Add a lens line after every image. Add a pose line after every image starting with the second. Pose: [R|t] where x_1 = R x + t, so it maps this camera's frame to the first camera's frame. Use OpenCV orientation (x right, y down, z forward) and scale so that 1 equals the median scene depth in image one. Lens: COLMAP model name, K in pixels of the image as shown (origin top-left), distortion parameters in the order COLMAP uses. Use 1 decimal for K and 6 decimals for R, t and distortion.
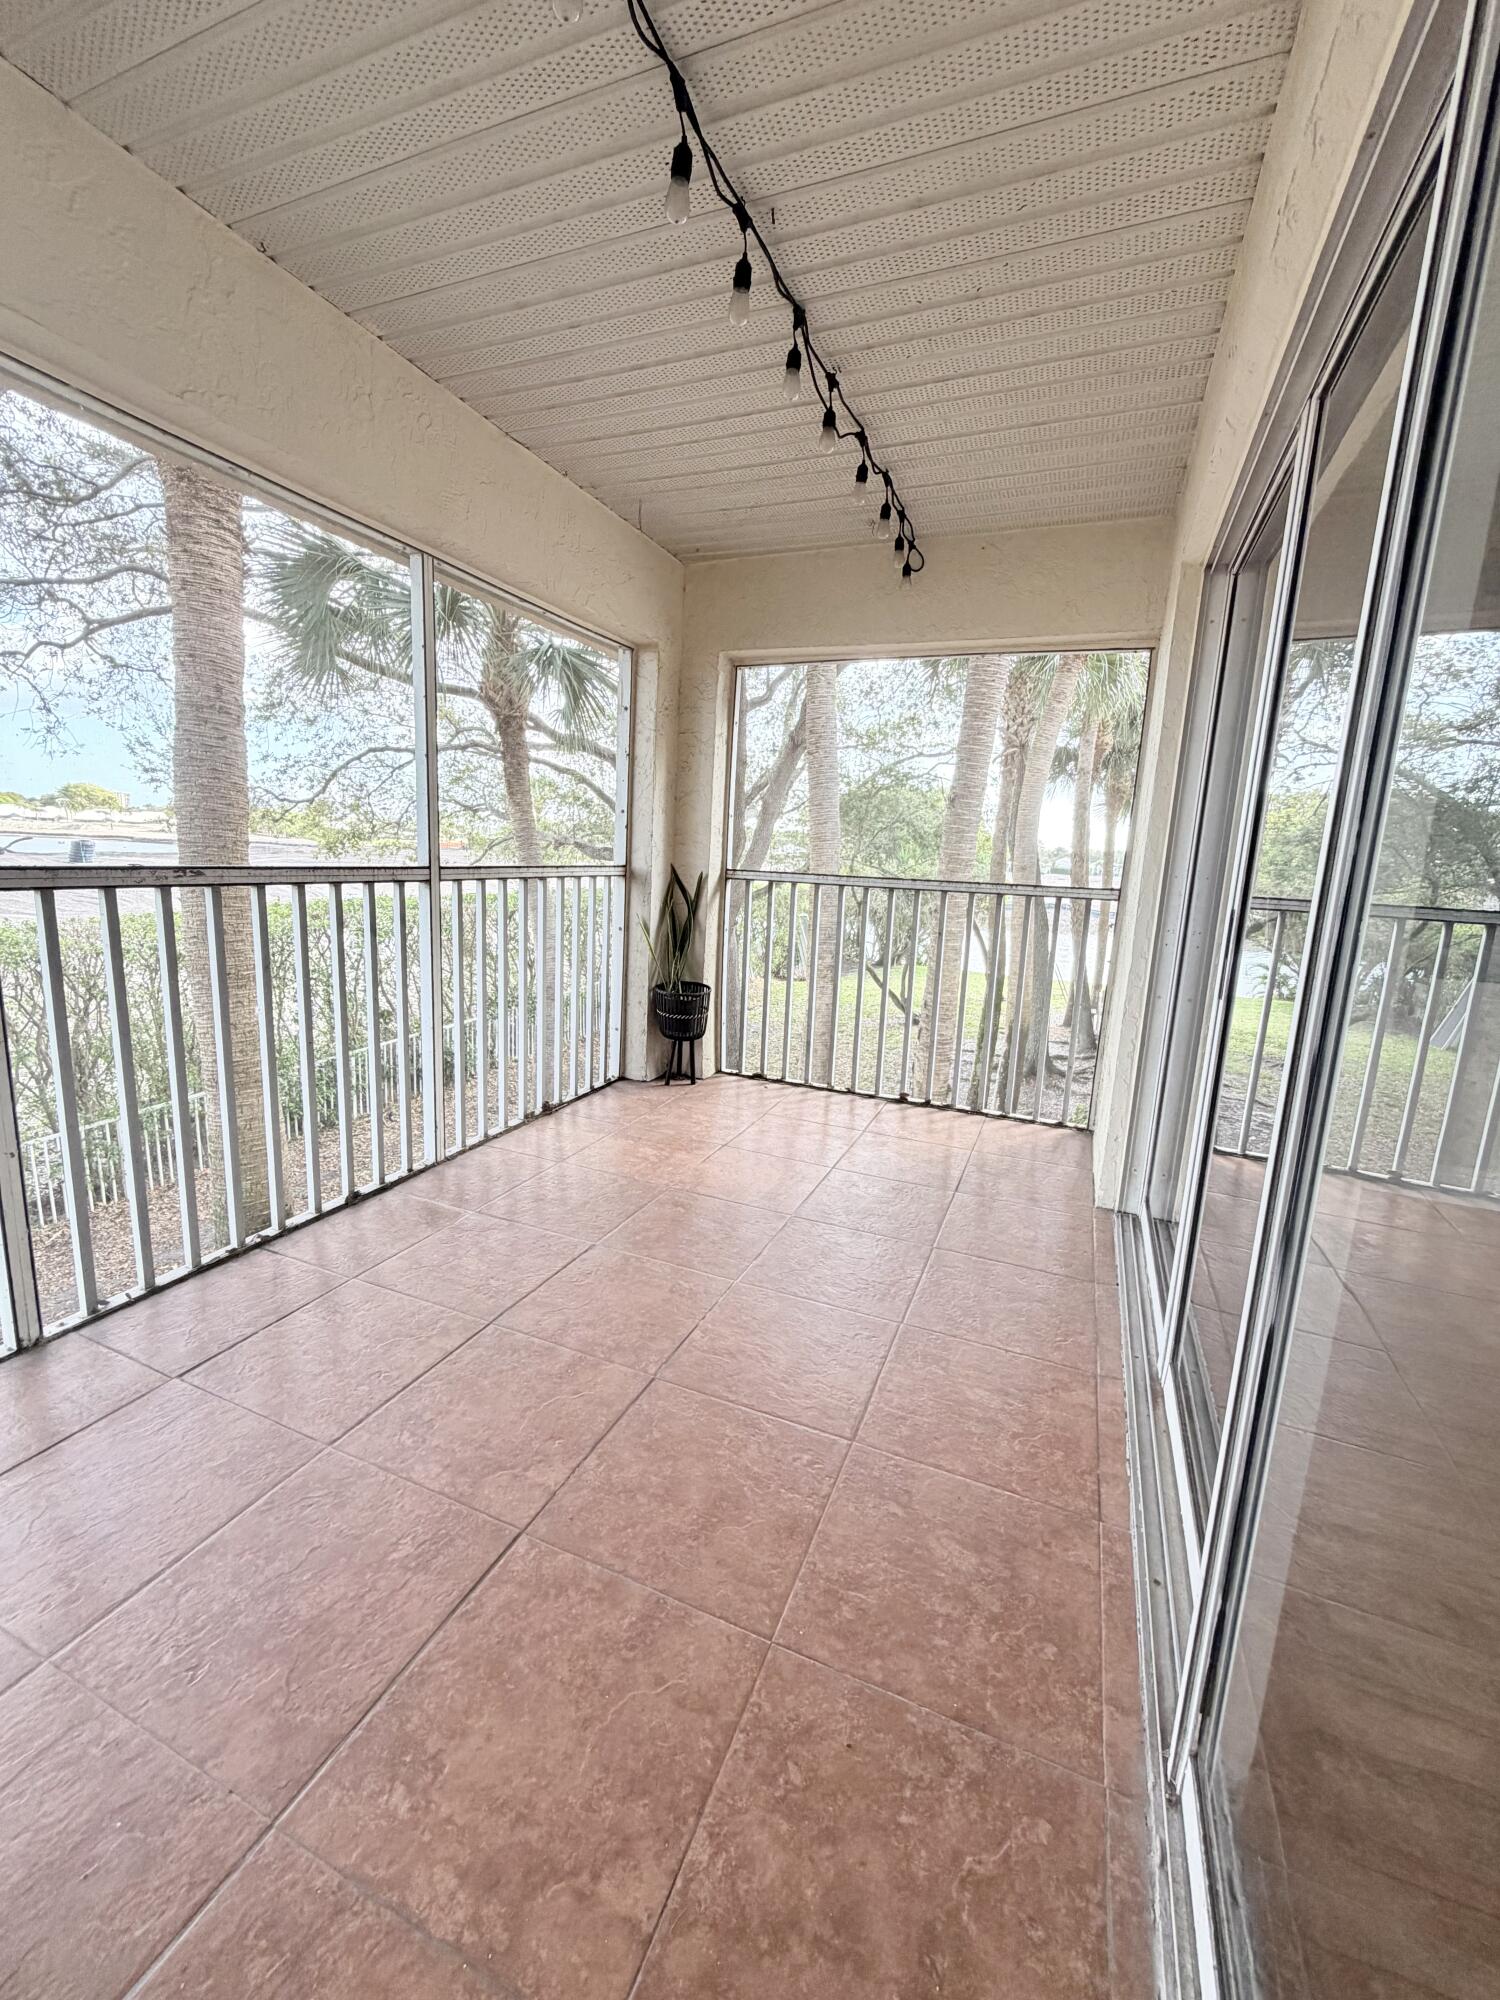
lens RADIAL K [[801.3, 0, 749.4], [0, 801.3, 1001.3], [0, 0, 1]] dist [-0.000970, 0.000060]
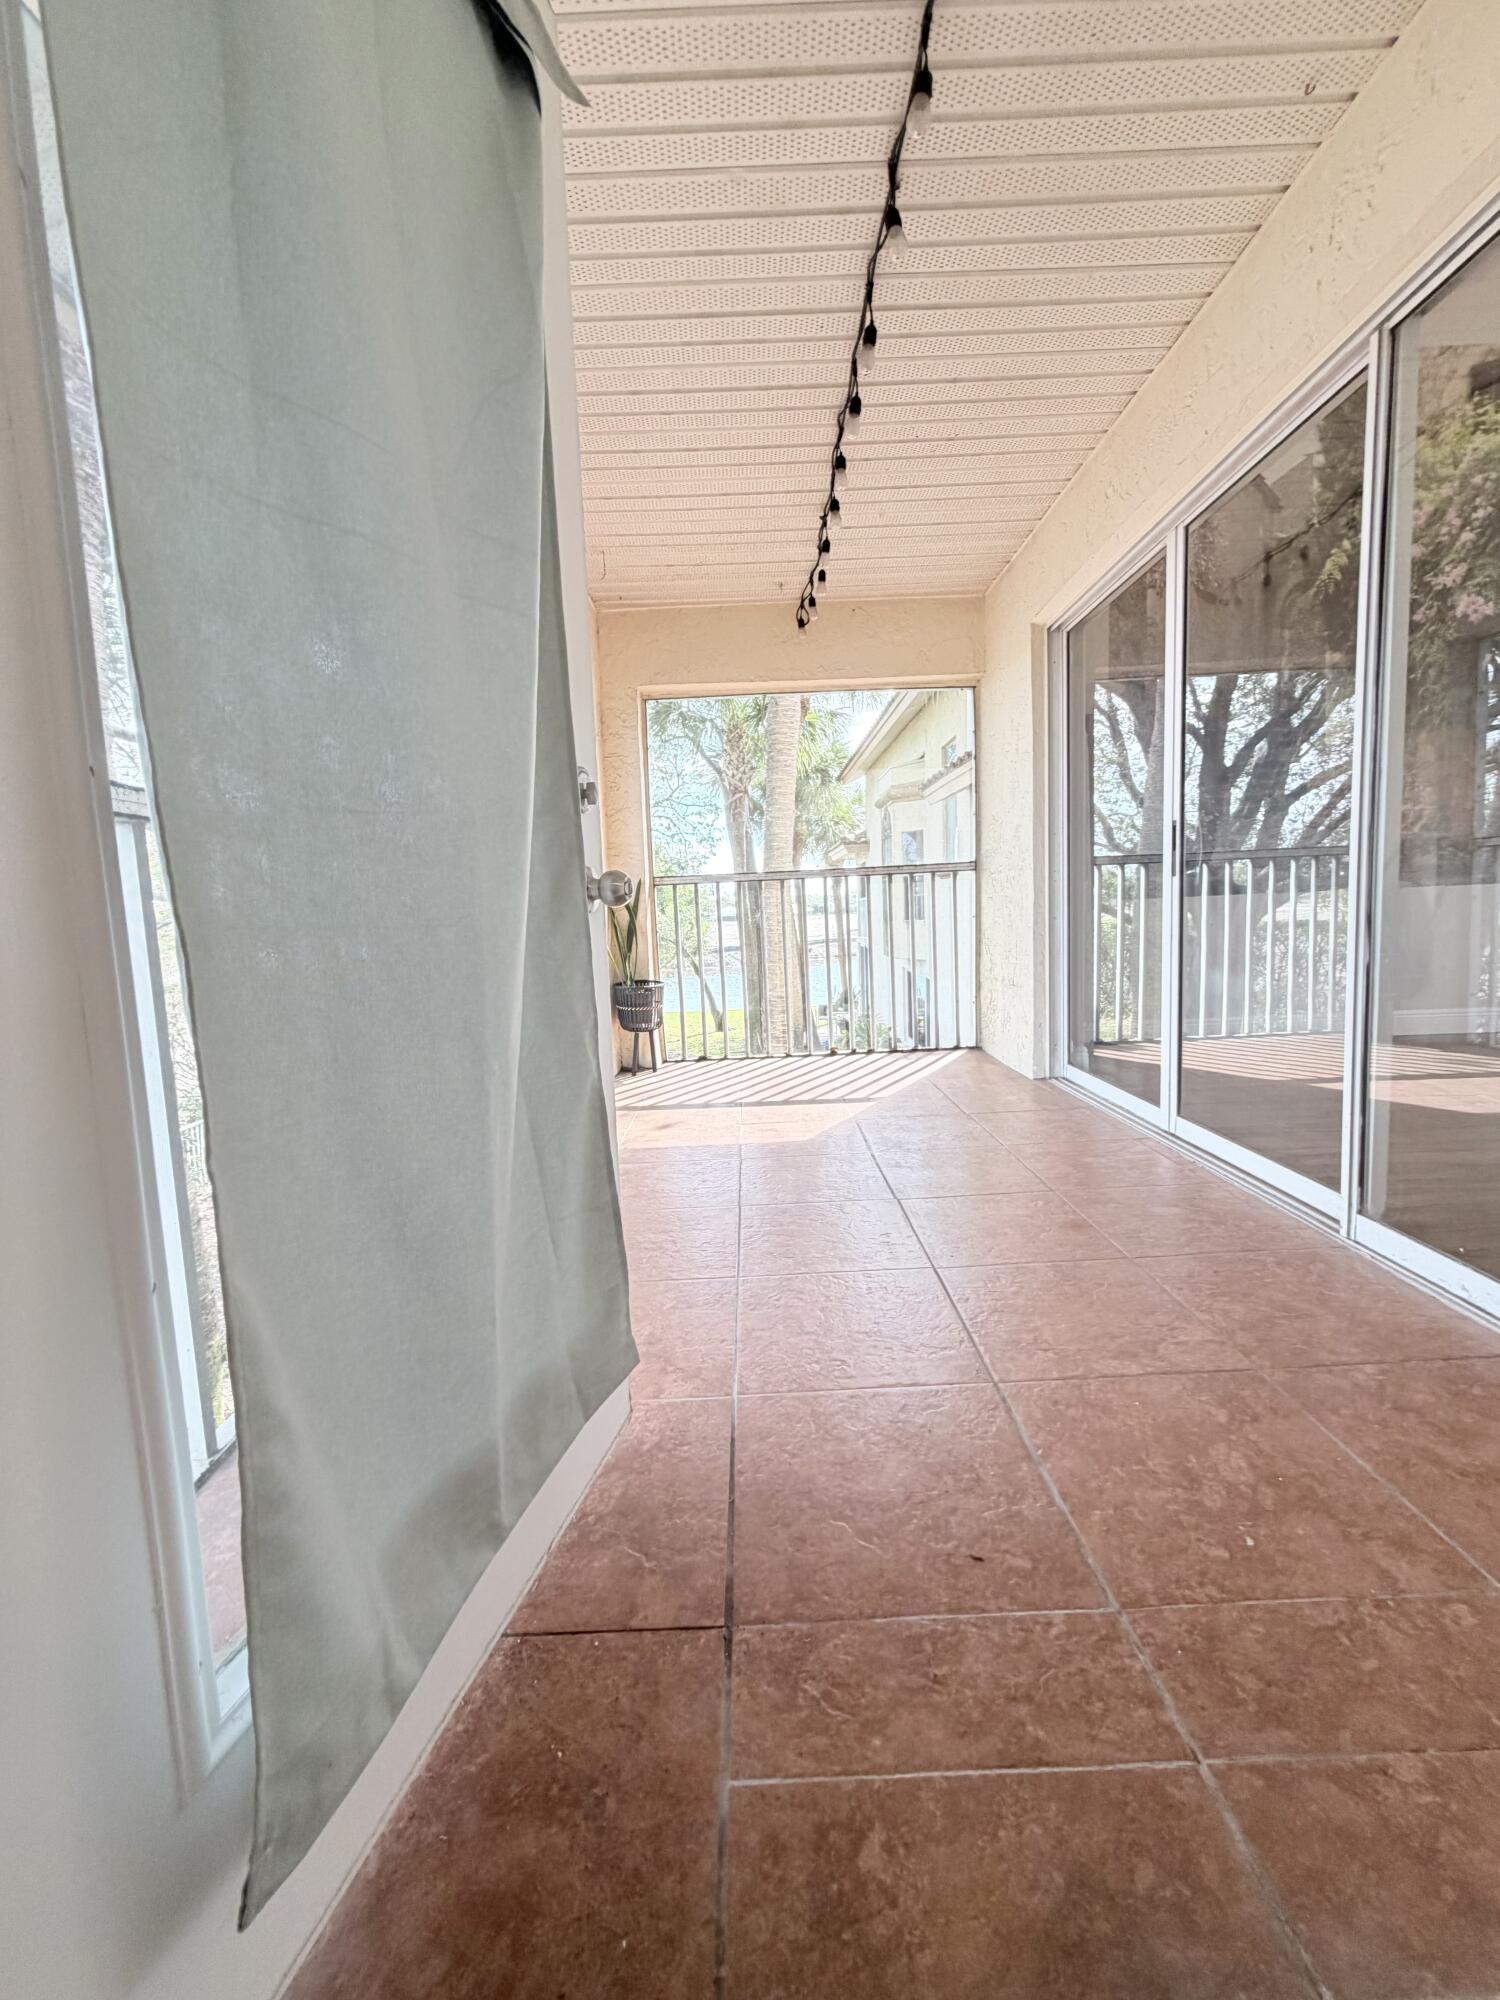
lens RADIAL K [[801.3, 0, 748.7], [0, 801.3, 1000.9], [0, 0, 1]] dist [-0.000970, 0.000060]
pose [[0.917532, -0.121787, 0.378553, -0.770962], [0.148163, 0.988103, -0.041225, 0.163842], [-0.369029, 0.093913, 0.924661, -0.145631]]
